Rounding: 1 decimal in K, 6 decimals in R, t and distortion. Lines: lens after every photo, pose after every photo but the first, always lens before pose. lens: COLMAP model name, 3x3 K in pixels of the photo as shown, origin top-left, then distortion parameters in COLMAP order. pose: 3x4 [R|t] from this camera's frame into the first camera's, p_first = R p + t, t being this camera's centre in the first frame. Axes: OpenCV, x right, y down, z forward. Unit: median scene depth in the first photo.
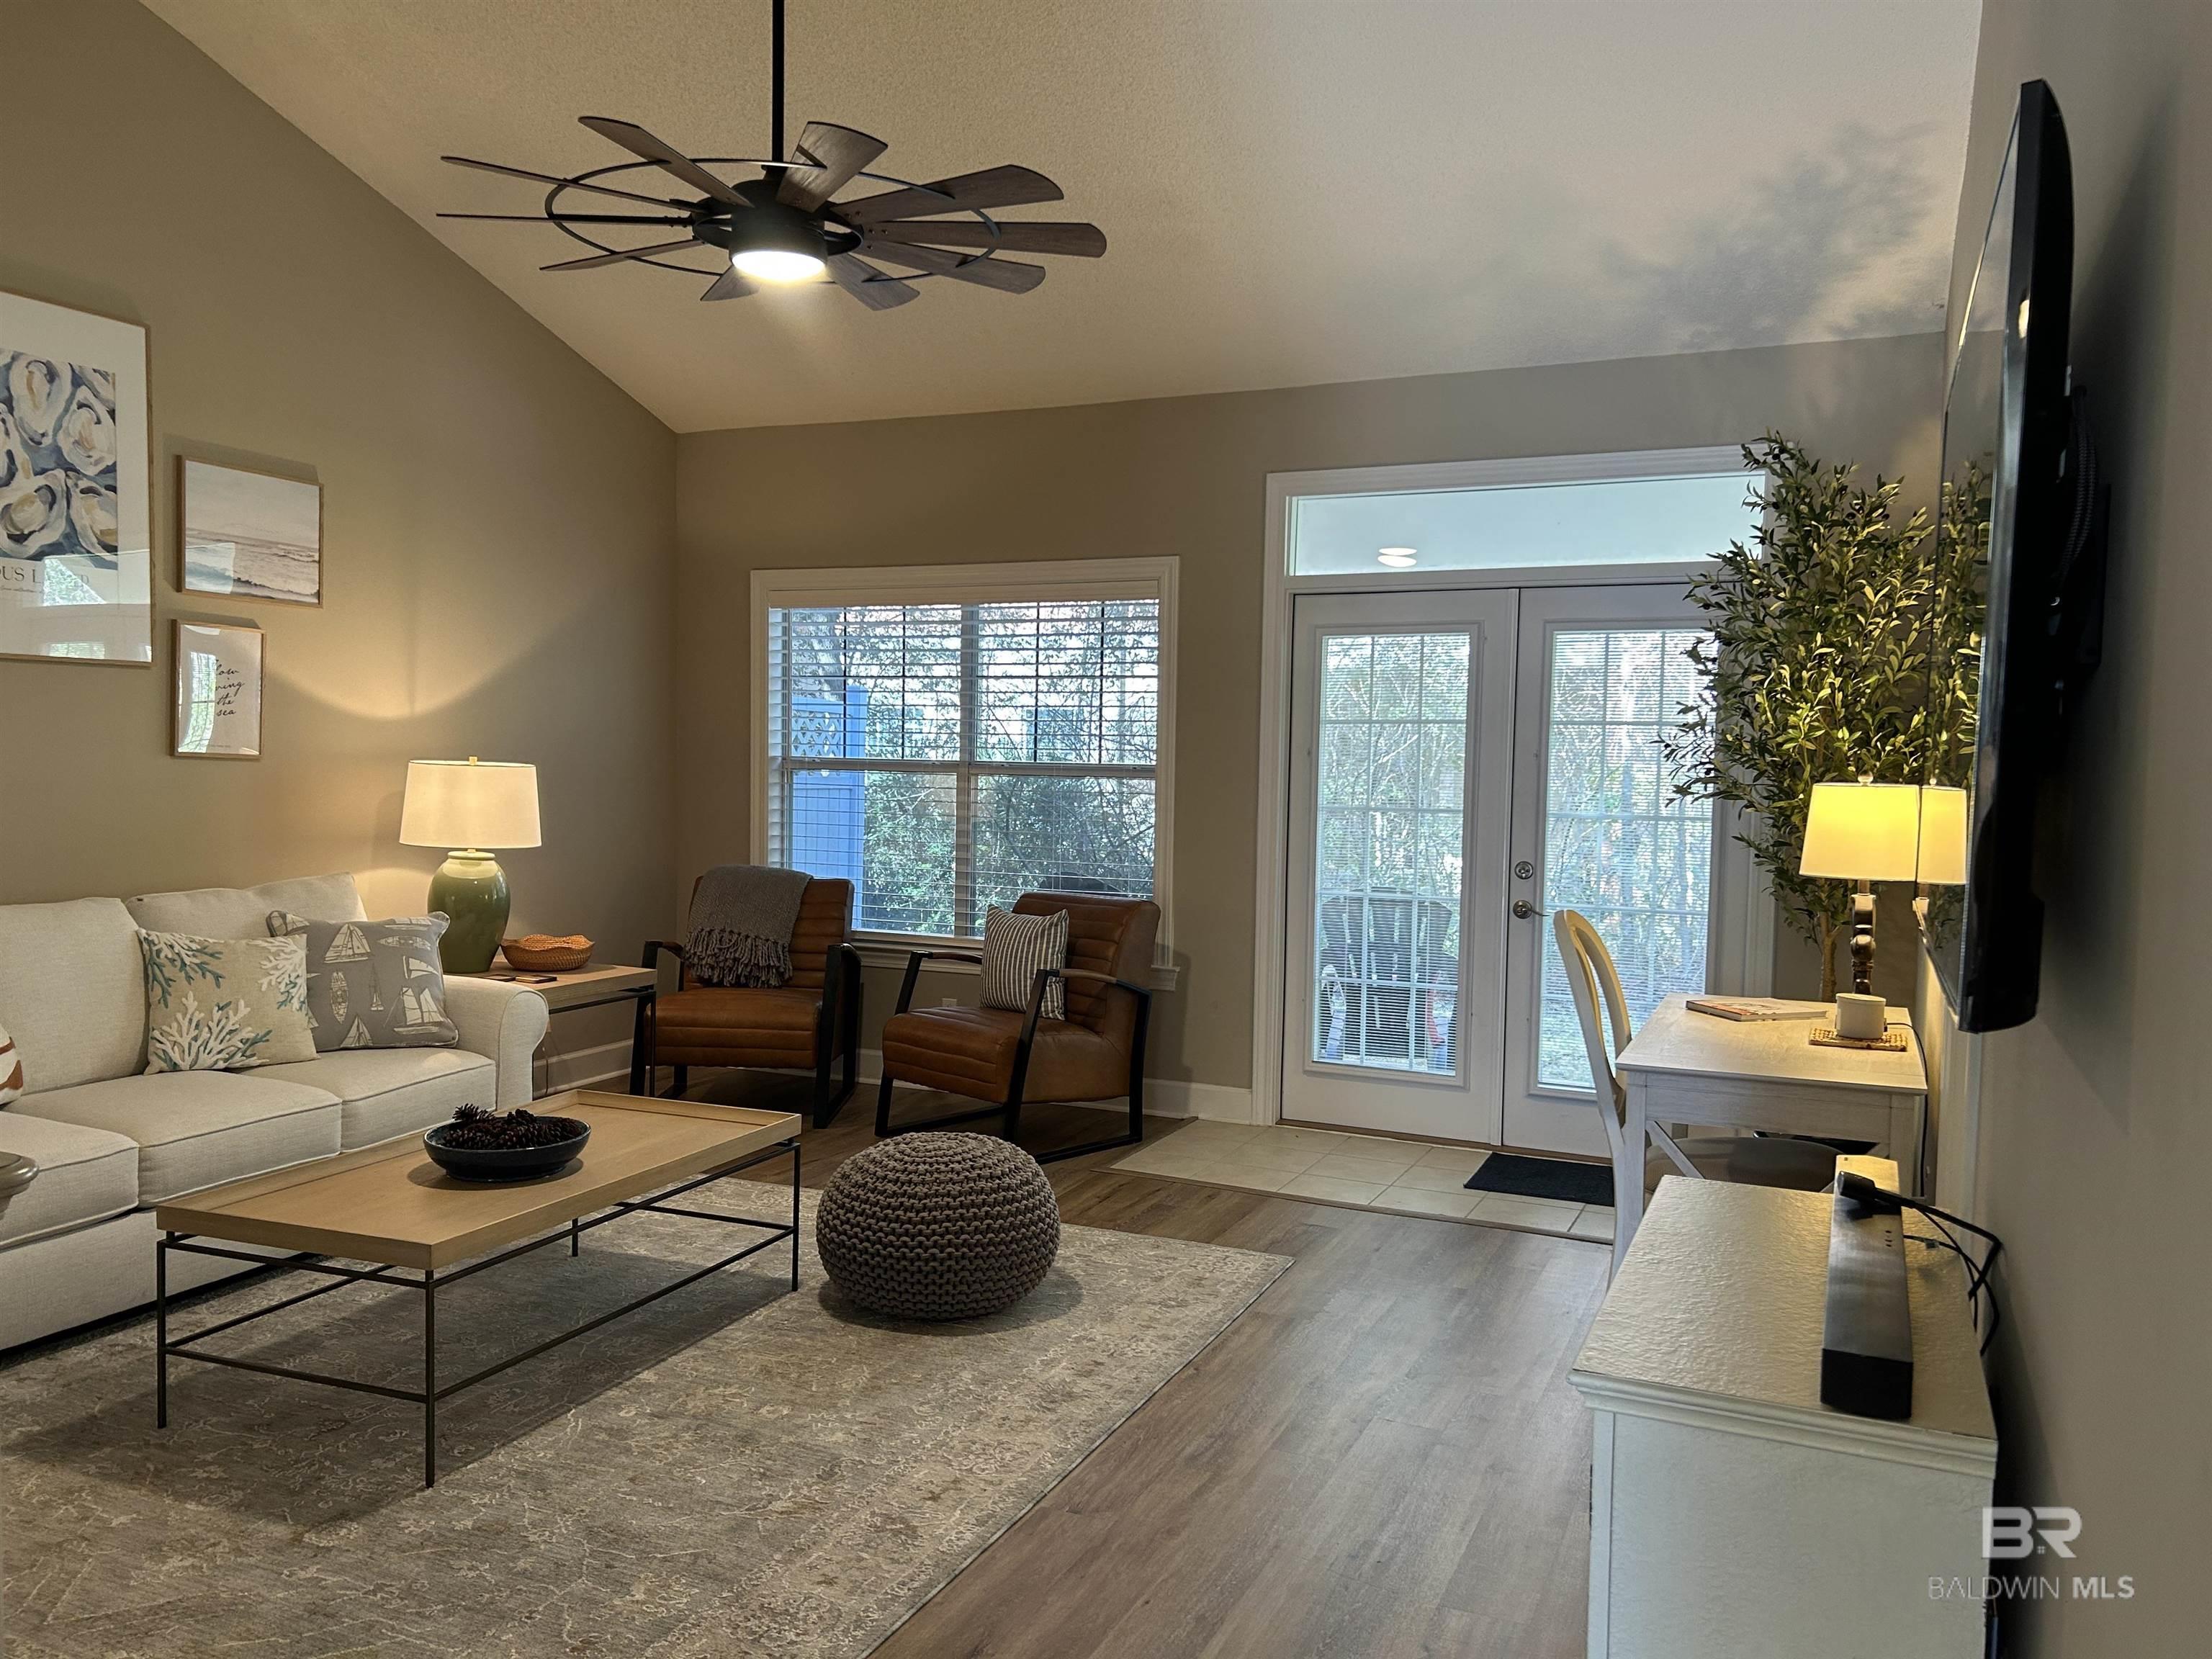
lens RADIAL K [[1681.2, 0, 1105.9], [0, 1681.2, 841.8], [0, 0, 1]] dist [0.046498, -0.053793]
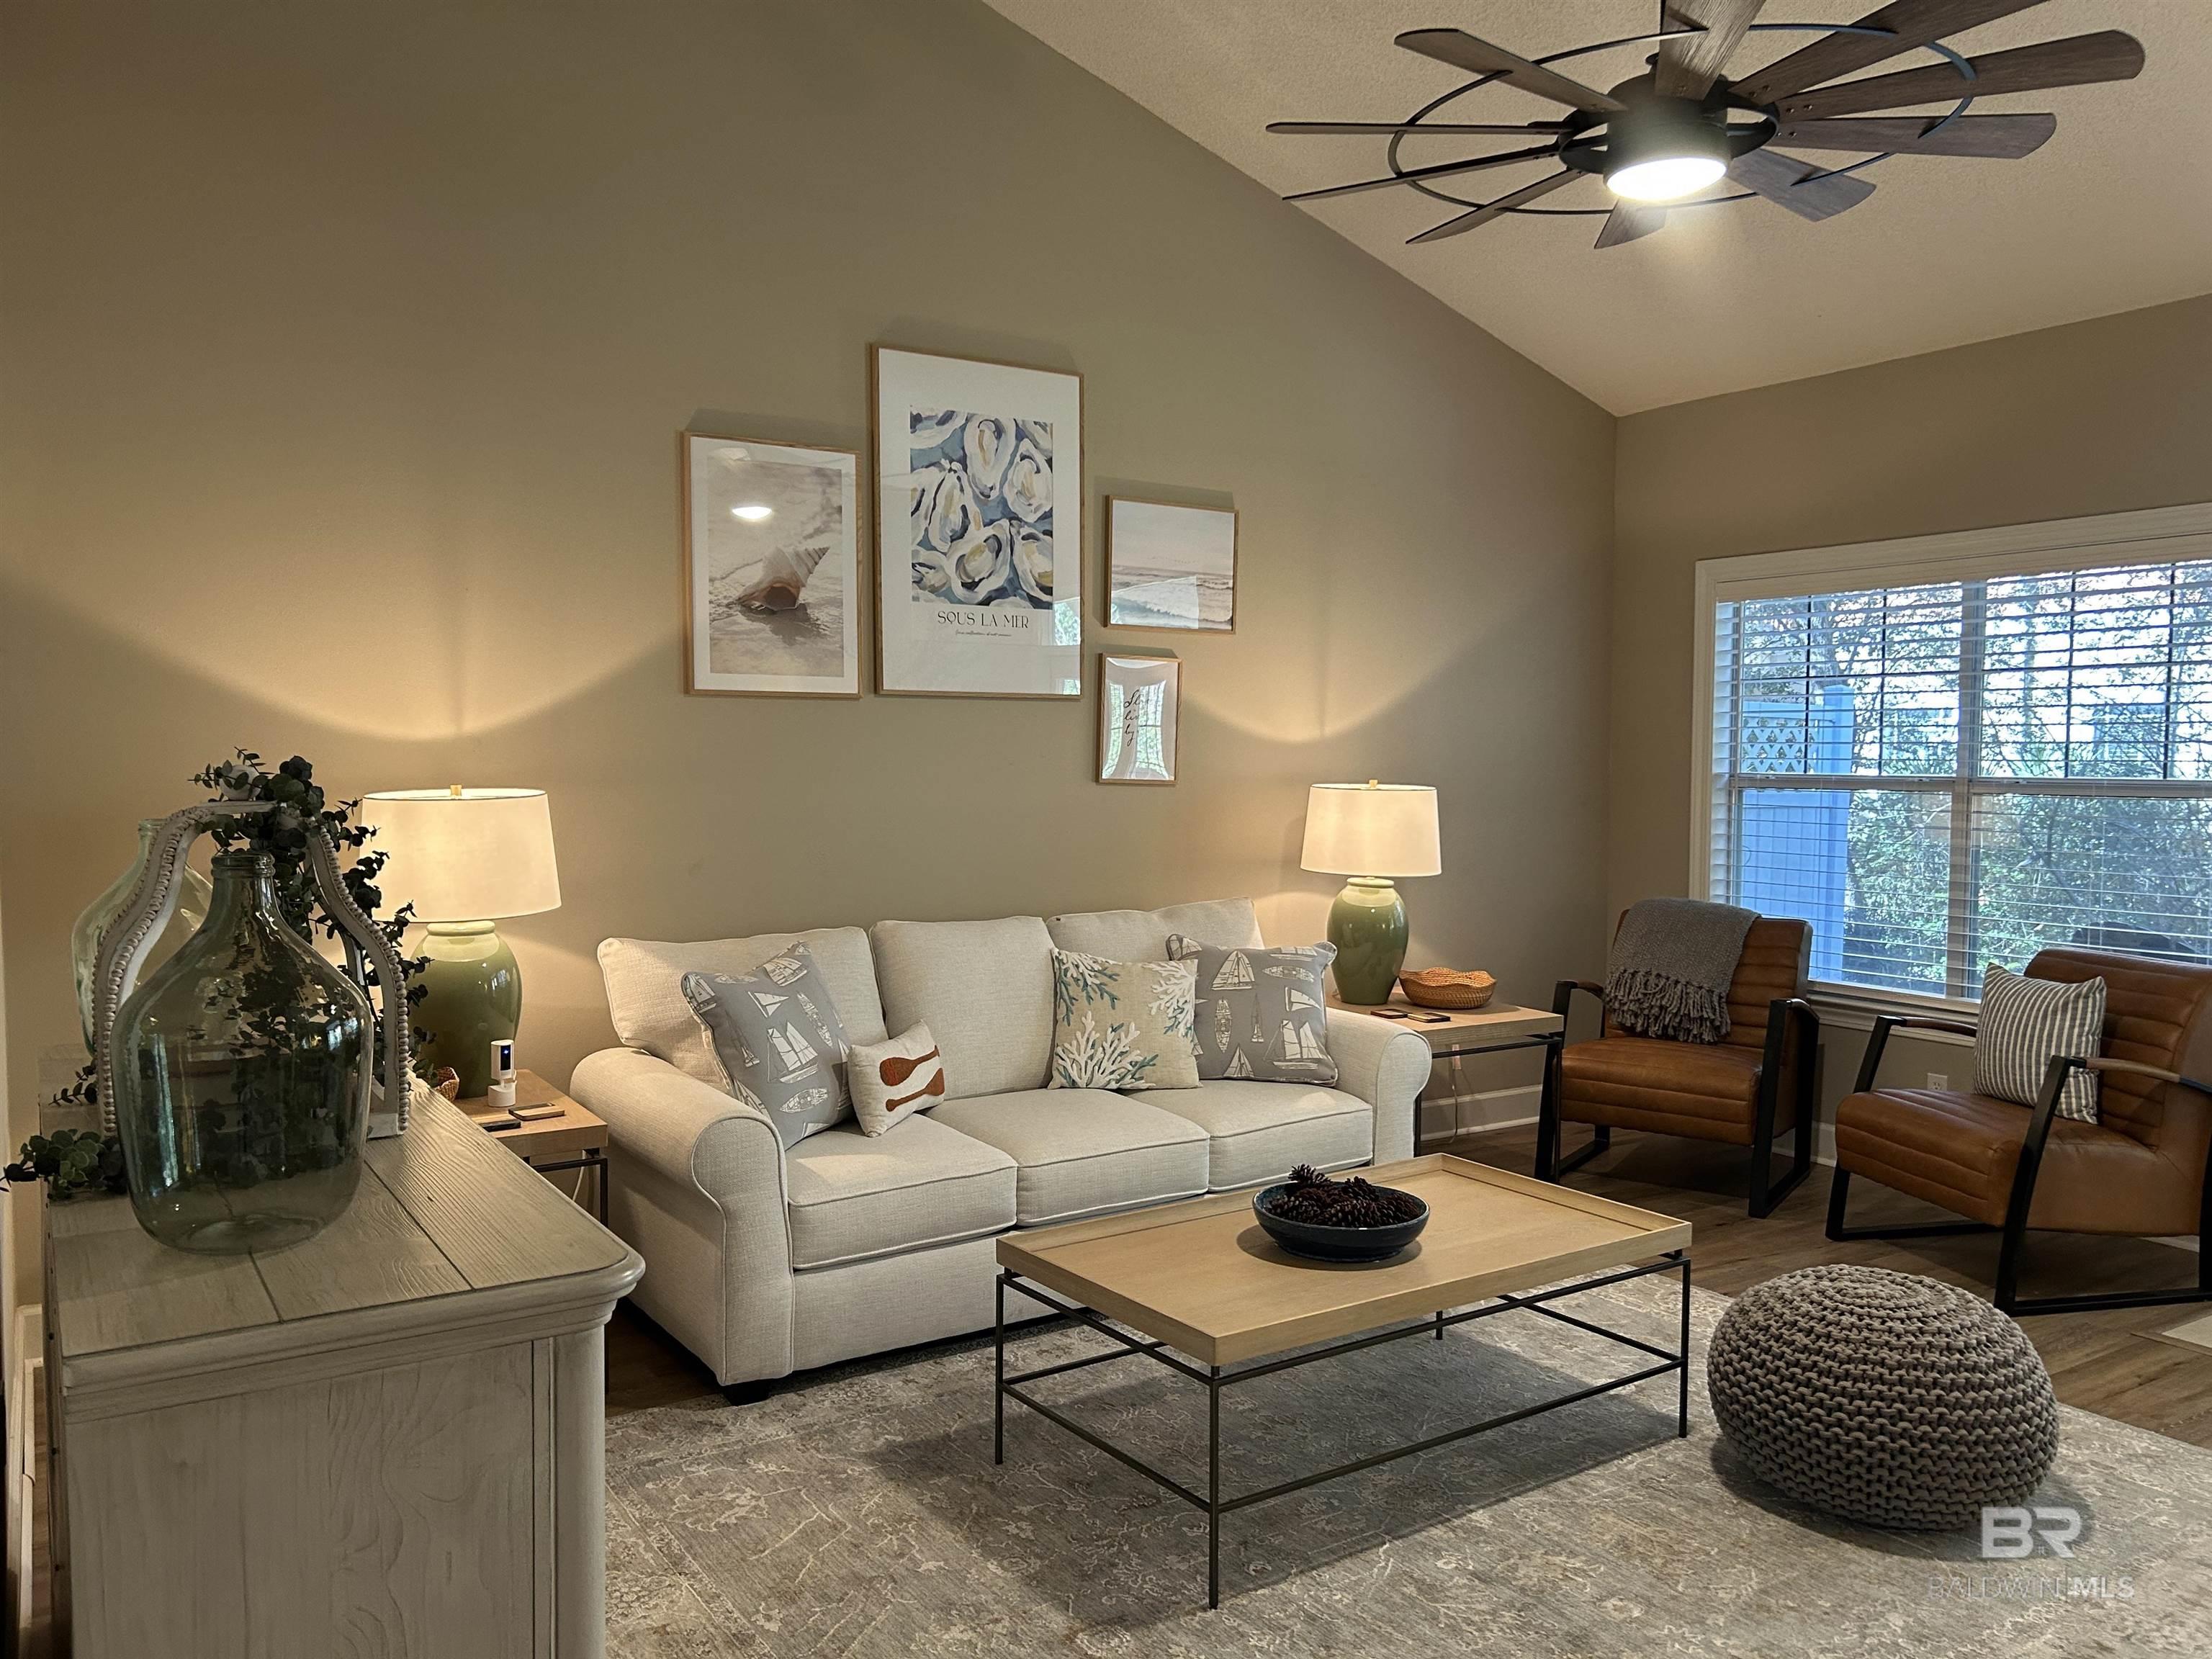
lens RADIAL K [[1677.7, 0, 1105.1], [0, 1677.7, 832.5], [0, 0, 1]] dist [0.113940, -0.147701]
pose [[0.835264, 0.011638, -0.549726, 0.029982], [-0.017317, 0.999837, -0.005145, -0.015591], [0.549577, 0.013817, 0.835329, 0.144207]]
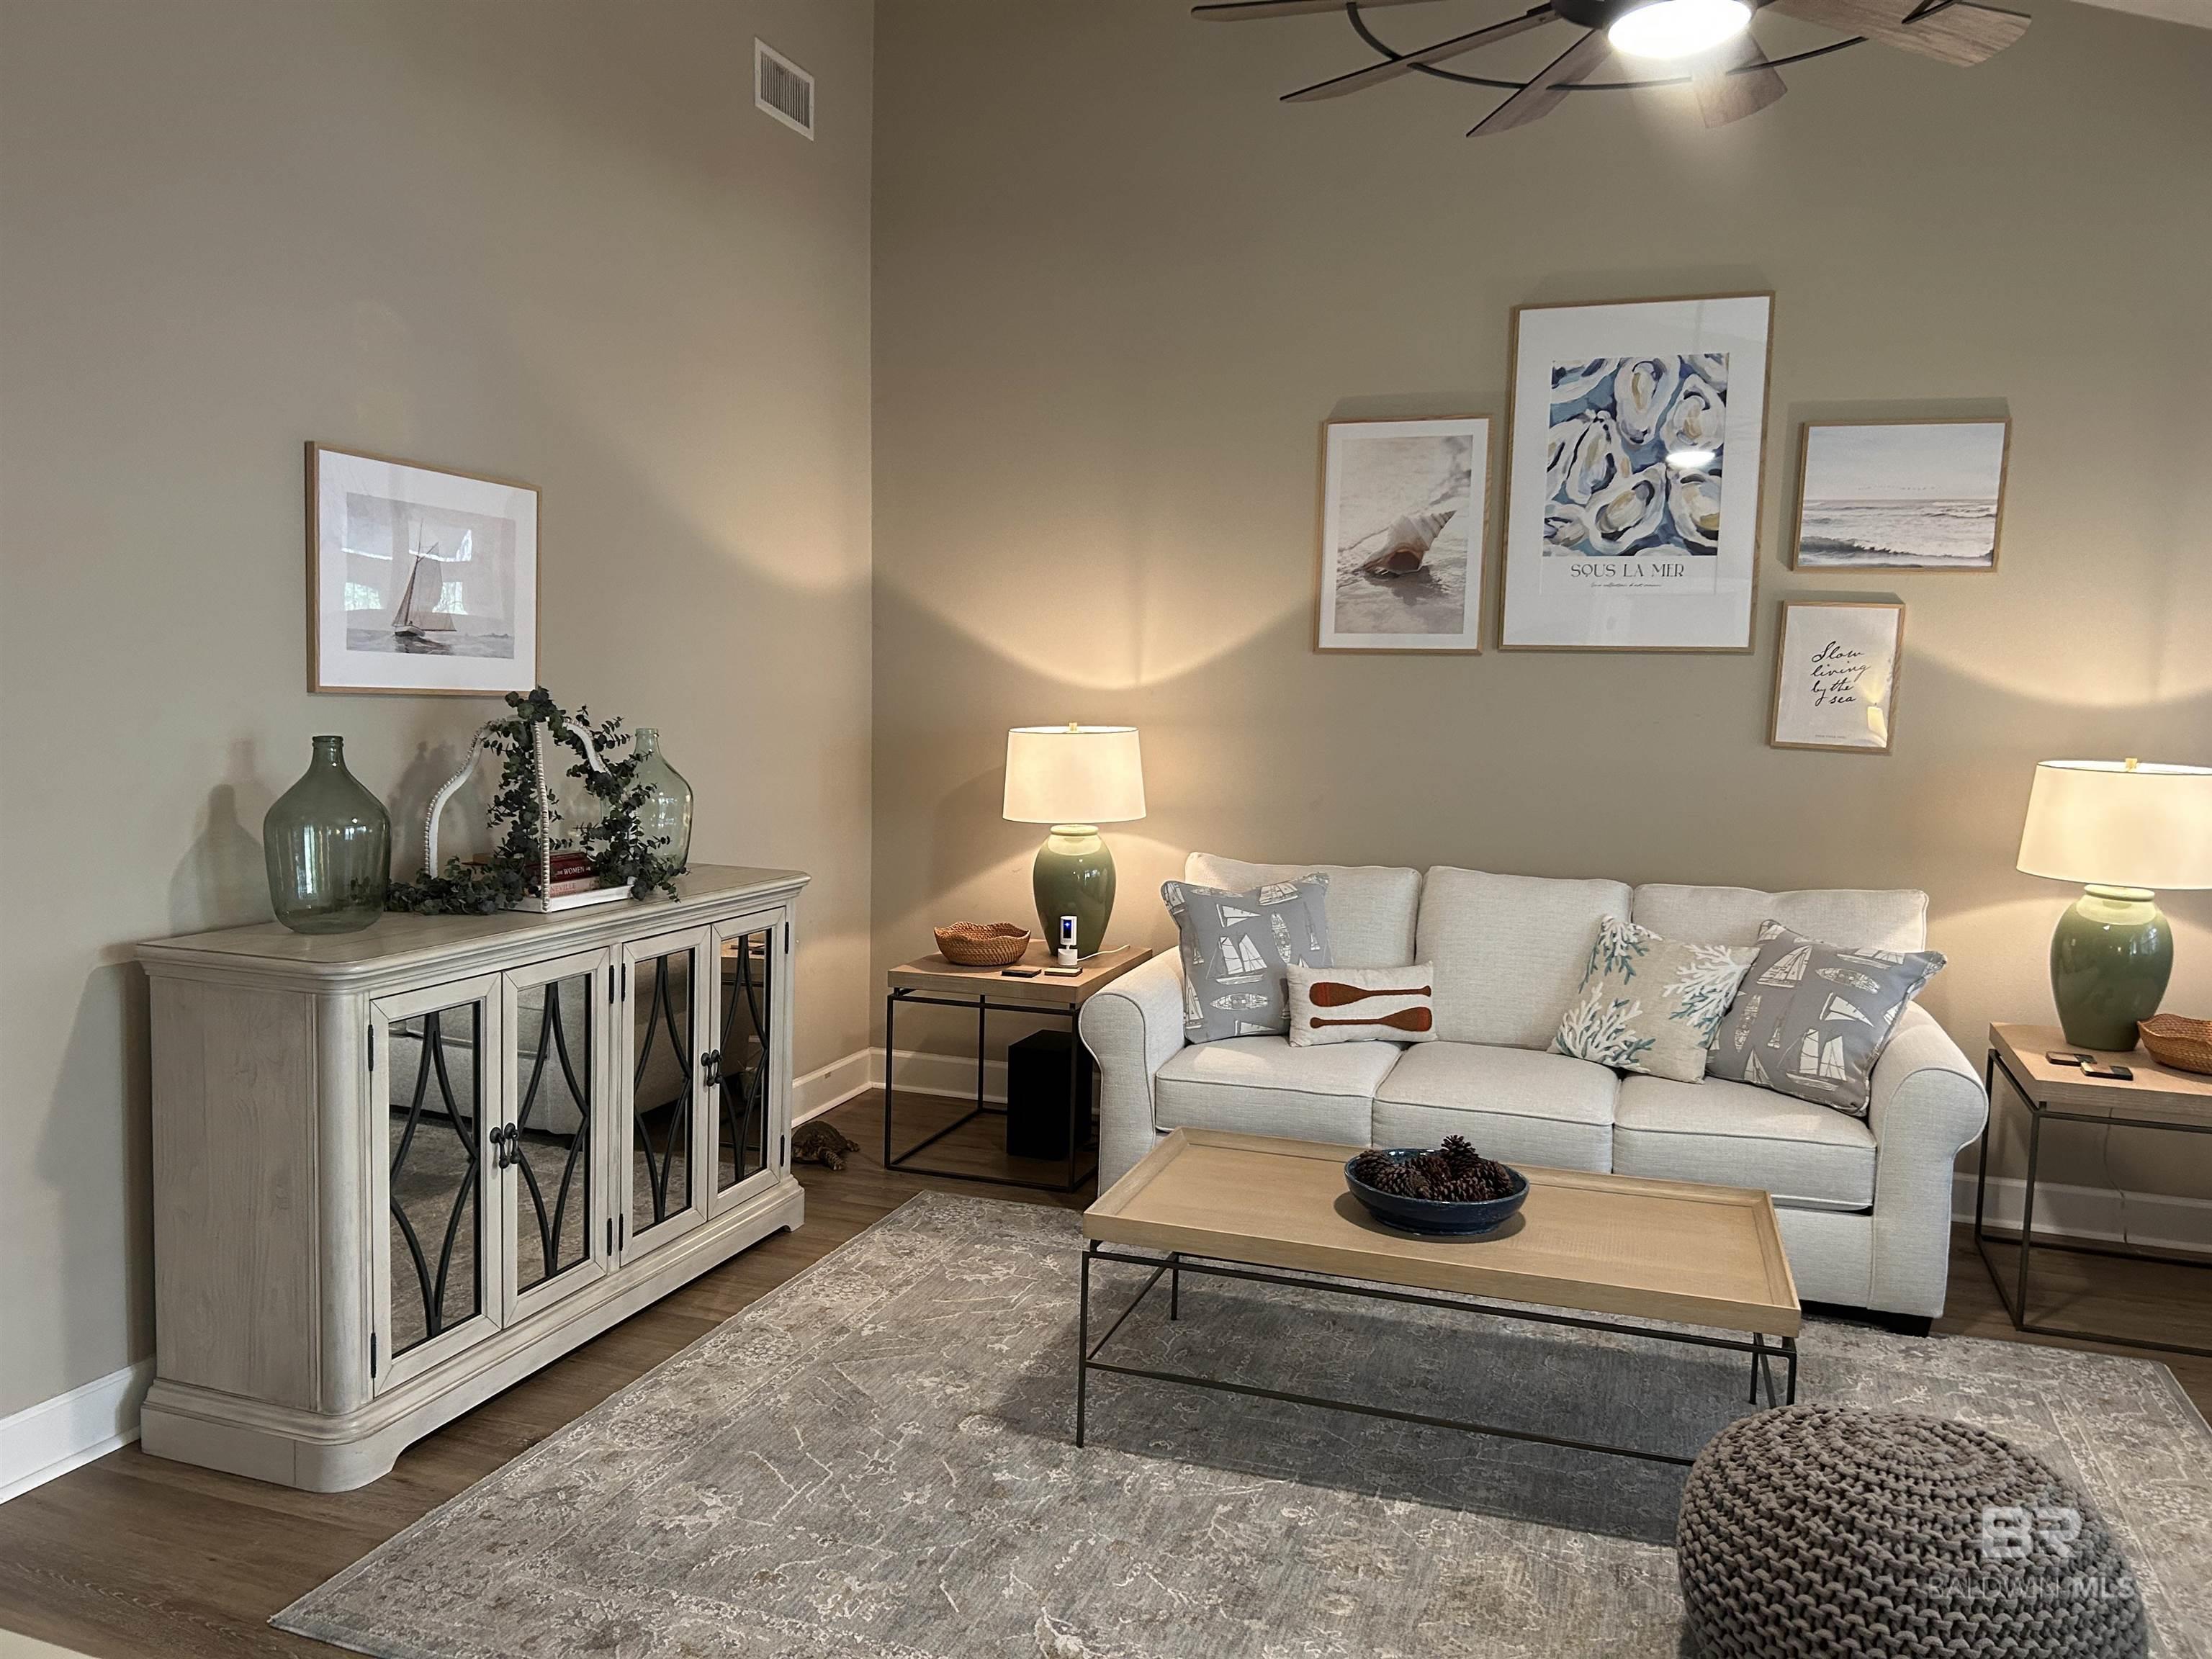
lens RADIAL K [[1681.2, 0, 1105.9], [0, 1681.2, 841.8], [0, 0, 1]] dist [0.046498, -0.053793]
pose [[0.054915, 0.073985, -0.995746, 0.406628], [-0.076984, 0.994596, 0.069654, -0.038111], [0.995519, 0.072832, 0.060314, 0.634135]]
